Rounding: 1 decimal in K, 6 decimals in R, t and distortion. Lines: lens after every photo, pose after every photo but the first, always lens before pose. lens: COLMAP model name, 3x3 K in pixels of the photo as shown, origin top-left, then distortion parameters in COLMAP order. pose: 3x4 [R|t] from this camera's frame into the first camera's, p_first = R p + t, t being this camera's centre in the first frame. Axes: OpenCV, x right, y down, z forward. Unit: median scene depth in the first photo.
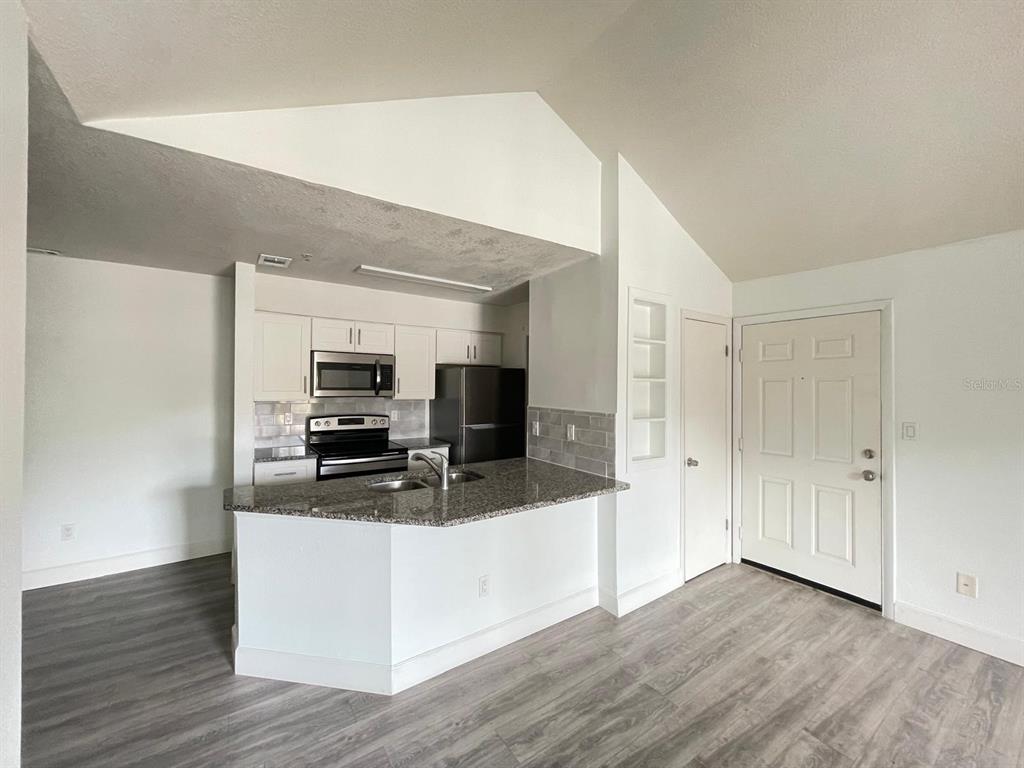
lens RADIAL K [[411.7, 0, 508.3], [0, 411.7, 382.9], [0, 0, 1]] dist [-0.003523, 0.001862]
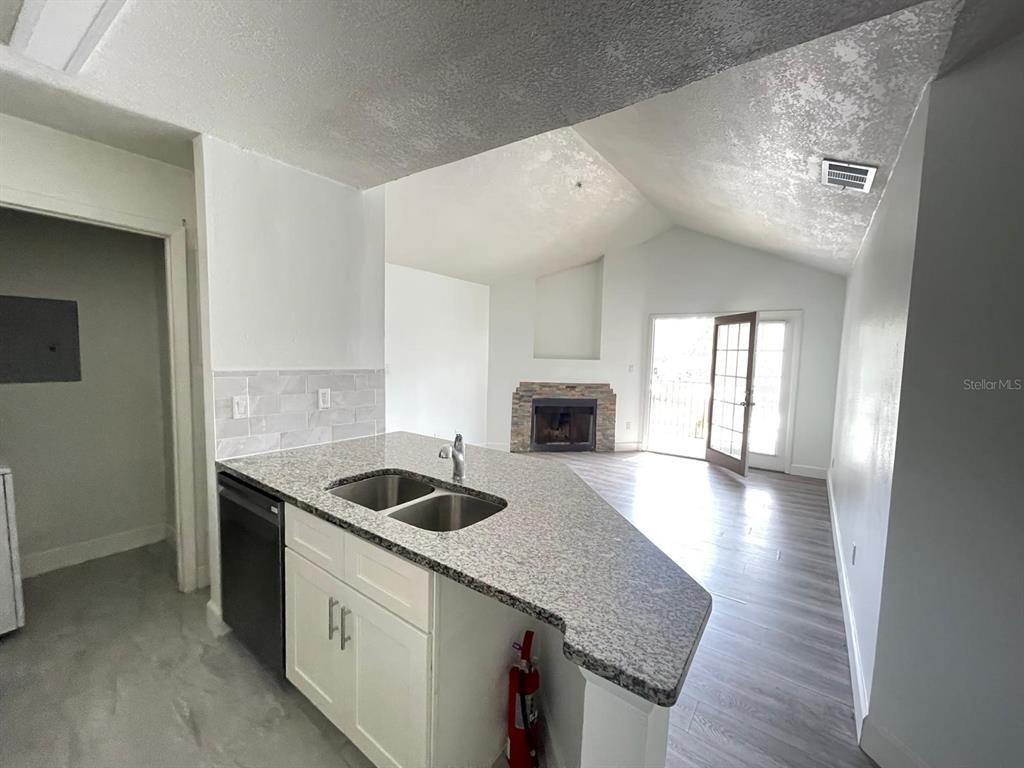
lens RADIAL K [[411.7, 0, 509.6], [0, 411.7, 385.7], [0, 0, 1]] dist [-0.003523, 0.001862]
pose [[-0.328769, -0.091098, 0.940007, -0.772976], [-0.033116, 0.995837, 0.084927, 0.019685], [-0.943830, -0.003208, -0.330417, 1.027836]]
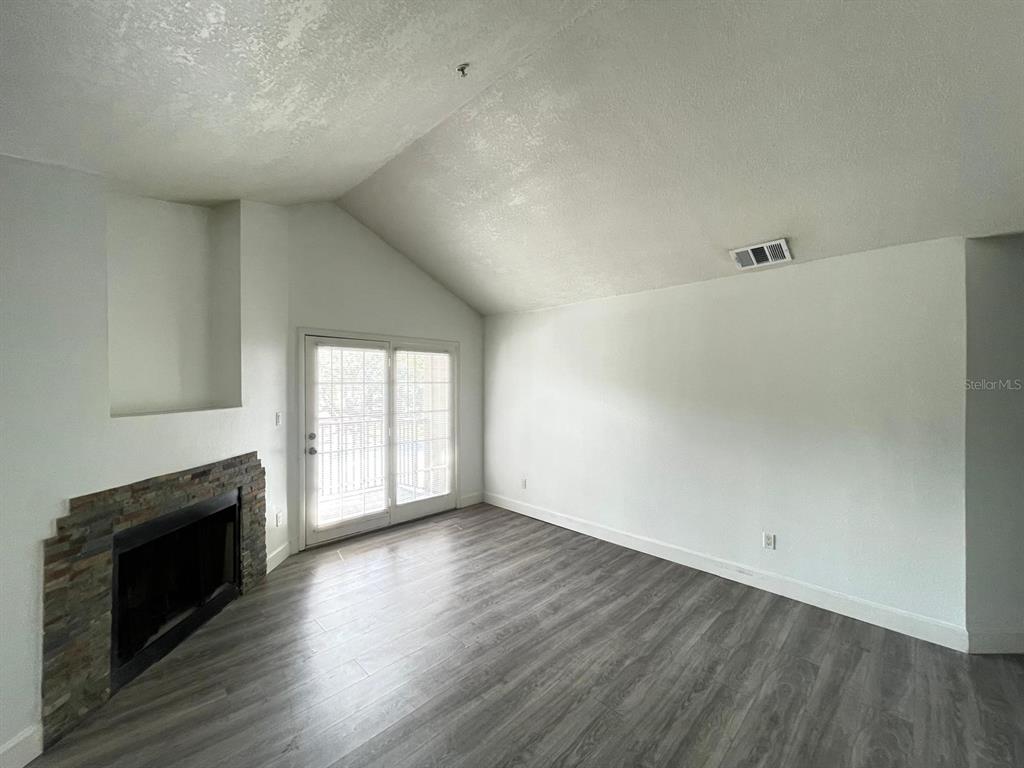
lens RADIAL K [[411.7, 0, 508.6], [0, 411.7, 384.5], [0, 0, 1]] dist [-0.003523, 0.001862]
pose [[-0.983445, -0.007651, -0.181047, 0.663676], [-0.006863, 0.999964, -0.004976, -0.005408], [0.181078, -0.003651, -0.983462, 1.051449]]
